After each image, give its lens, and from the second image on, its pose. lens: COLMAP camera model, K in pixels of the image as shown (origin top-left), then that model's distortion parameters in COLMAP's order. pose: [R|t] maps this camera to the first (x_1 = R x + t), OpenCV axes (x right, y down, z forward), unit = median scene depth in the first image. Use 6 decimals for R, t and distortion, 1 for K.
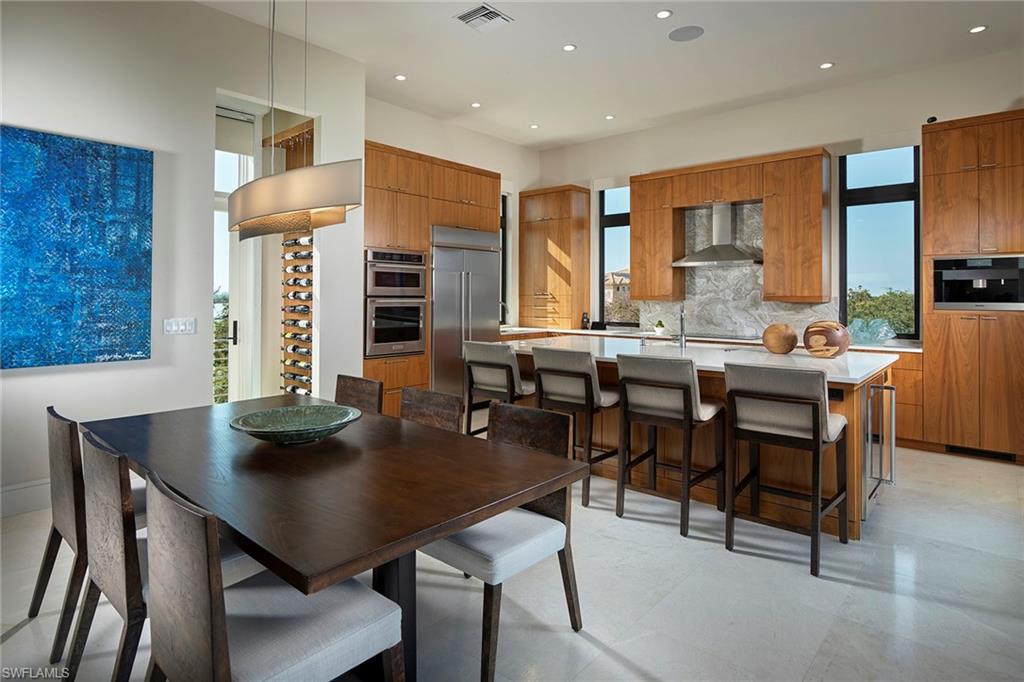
lens RADIAL K [[567.4, 0, 506.8], [0, 567.4, 291.6], [0, 0, 1]] dist [-0.000325, 0.005098]
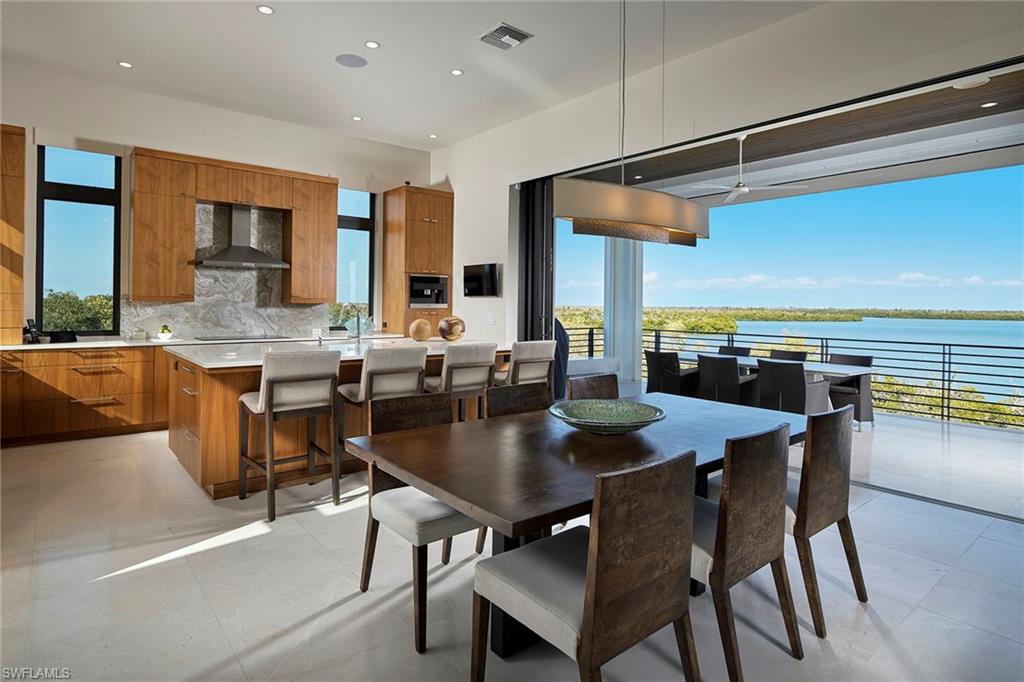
lens RADIAL K [[567.4, 0, 495.6], [0, 567.4, 304.6], [0, 0, 1]] dist [-0.000325, 0.005098]
pose [[0.157261, -0.001269, 0.987556, -0.588001], [-0.015464, 0.999873, 0.003748, 0.010551], [-0.987436, -0.015861, 0.157222, 0.434934]]
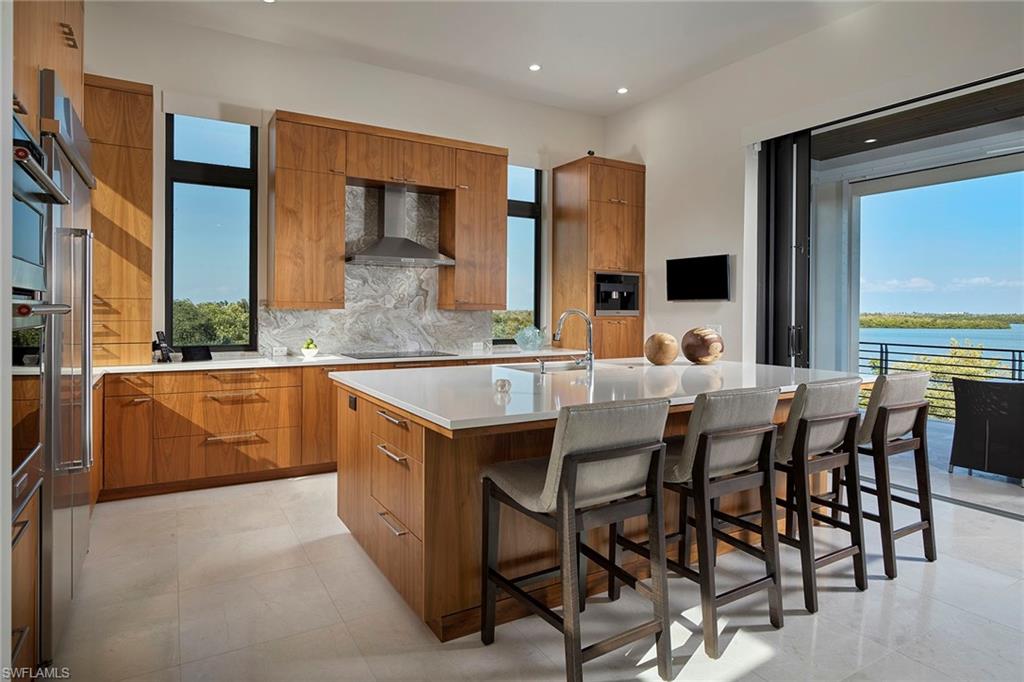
lens RADIAL K [[567.4, 0, 467.5], [0, 567.4, 316.3], [0, 0, 1]] dist [-0.000325, 0.005098]
pose [[0.327597, -0.012387, 0.944736, -0.360816], [-0.012271, 0.999774, 0.017364, 0.012455], [-0.944738, -0.017282, 0.327371, 0.706391]]
